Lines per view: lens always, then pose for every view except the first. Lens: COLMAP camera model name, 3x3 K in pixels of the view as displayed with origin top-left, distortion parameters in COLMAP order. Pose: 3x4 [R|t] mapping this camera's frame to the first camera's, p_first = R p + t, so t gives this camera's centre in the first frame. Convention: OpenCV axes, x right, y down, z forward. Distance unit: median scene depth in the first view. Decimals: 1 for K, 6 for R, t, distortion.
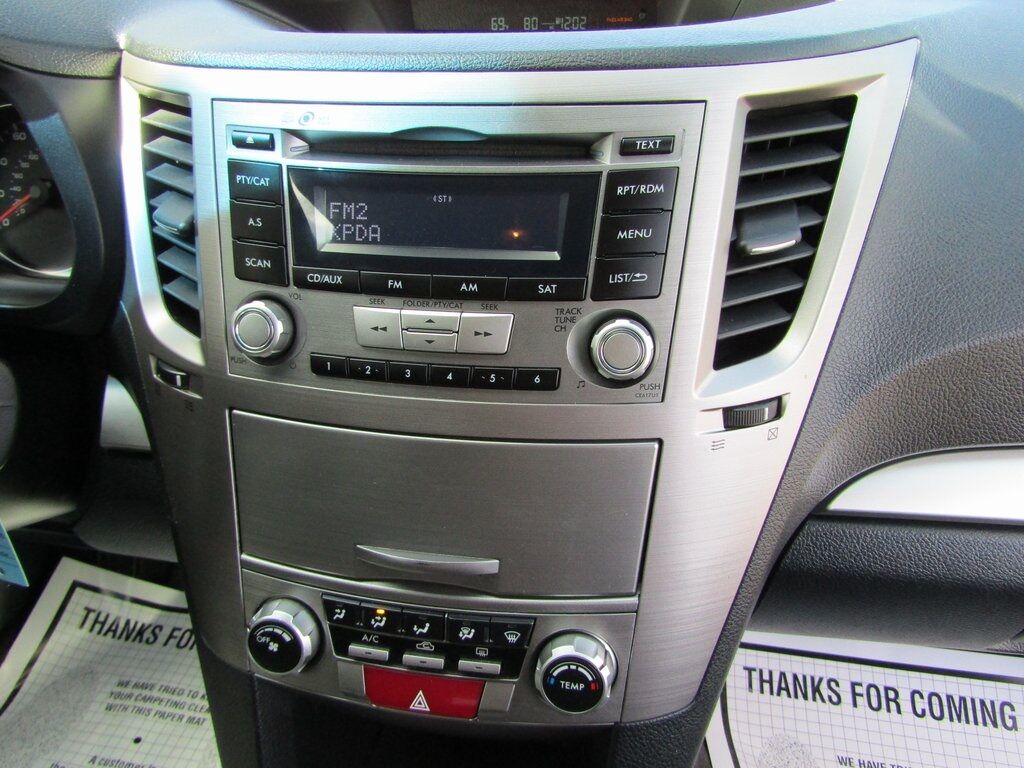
lens RADIAL K [[729.8, 0, 513.0], [0, 729.8, 388.2], [0, 0, 1]] dist [0.001684, -0.006275]
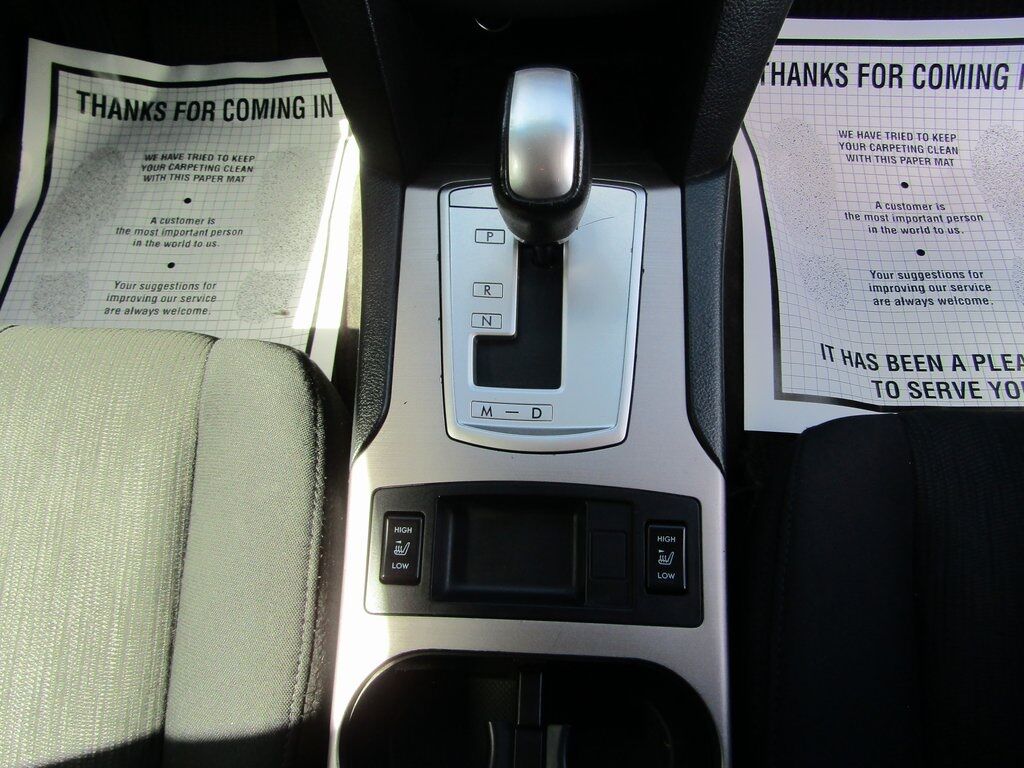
lens RADIAL K [[729.8, 0, 513.7], [0, 729.8, 389.0], [0, 0, 1]] dist [0.001684, -0.006275]
pose [[0.991809, -0.125970, 0.021139, -0.104999], [0.090907, 0.812400, 0.575971, 0.141432], [-0.089728, -0.569331, 0.817197, -0.064589]]
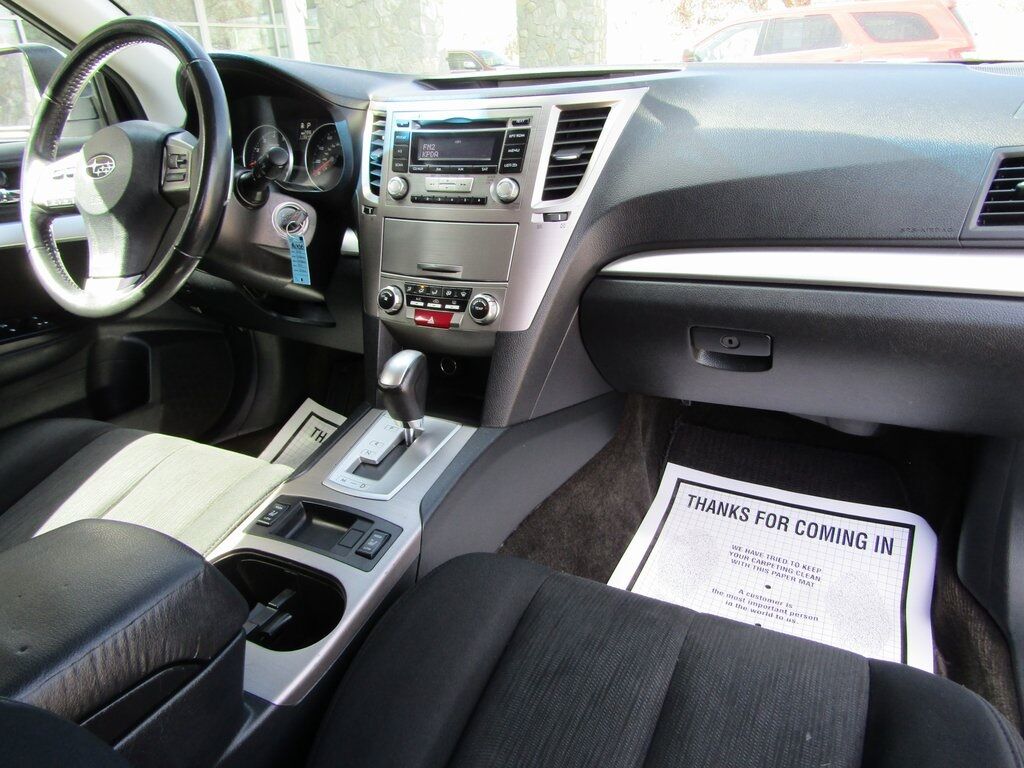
lens RADIAL K [[729.8, 0, 511.9], [0, 729.8, 386.2], [0, 0, 1]] dist [0.001684, -0.006275]
pose [[0.953336, 0.094424, -0.286766, 0.398670], [-0.126155, 0.987525, -0.094230, 0.366521], [0.274291, 0.126010, 0.953355, -0.615775]]
